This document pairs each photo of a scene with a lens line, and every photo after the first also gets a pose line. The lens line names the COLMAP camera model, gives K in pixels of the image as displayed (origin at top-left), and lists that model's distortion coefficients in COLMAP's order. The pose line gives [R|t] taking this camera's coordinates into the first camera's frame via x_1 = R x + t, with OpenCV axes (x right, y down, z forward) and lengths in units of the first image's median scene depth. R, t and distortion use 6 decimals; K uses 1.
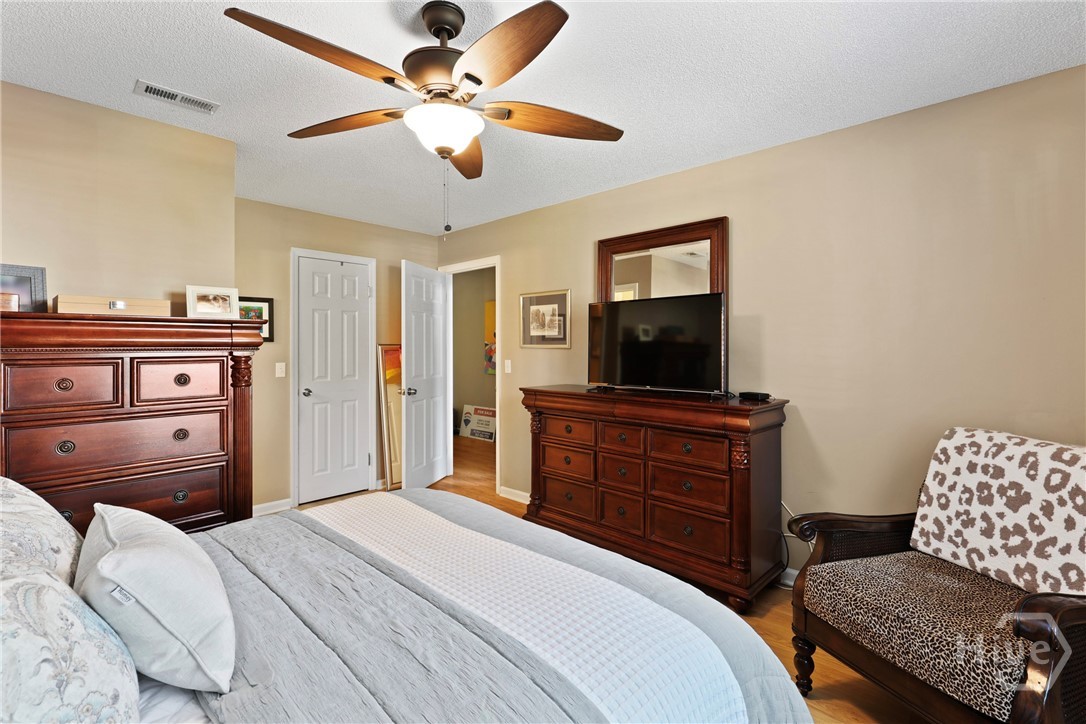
lens RADIAL K [[486.9, 0, 542.9], [0, 486.9, 351.8], [0, 0, 1]] dist [0.001003, -0.001078]
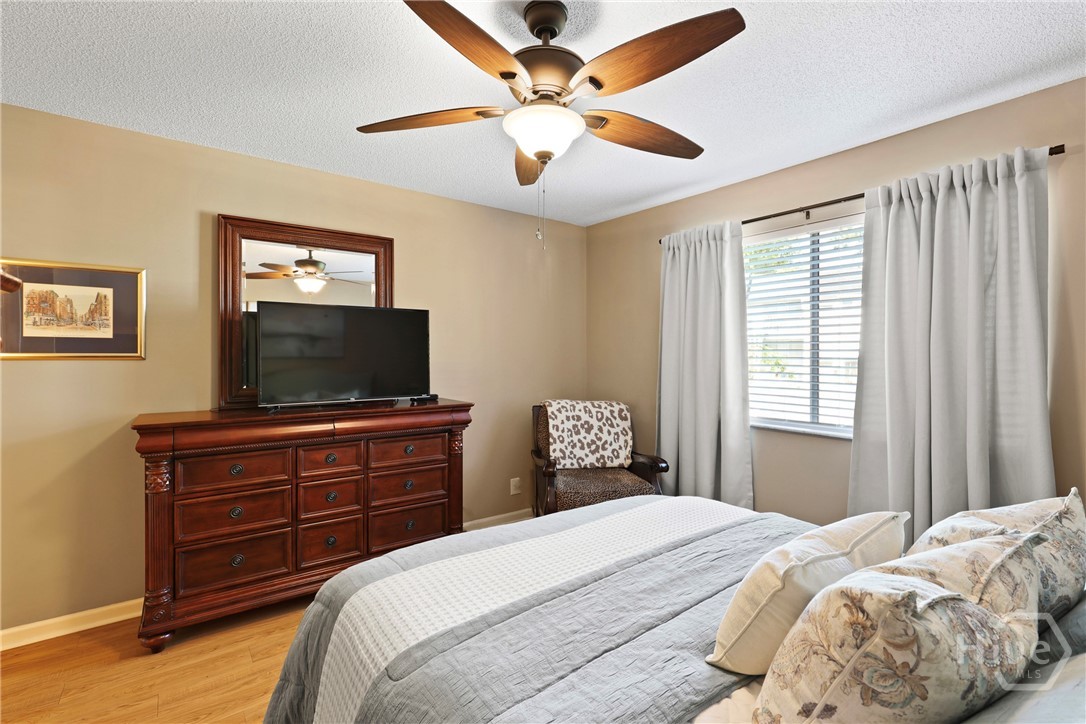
lens RADIAL K [[486.9, 0, 542.2], [0, 486.9, 360.4], [0, 0, 1]] dist [0.001003, -0.001078]
pose [[0.179268, -0.014666, 0.983691, -1.085935], [0.006552, 0.999884, 0.013713, -0.023585], [-0.983779, 0.003987, 0.179343, 0.770303]]
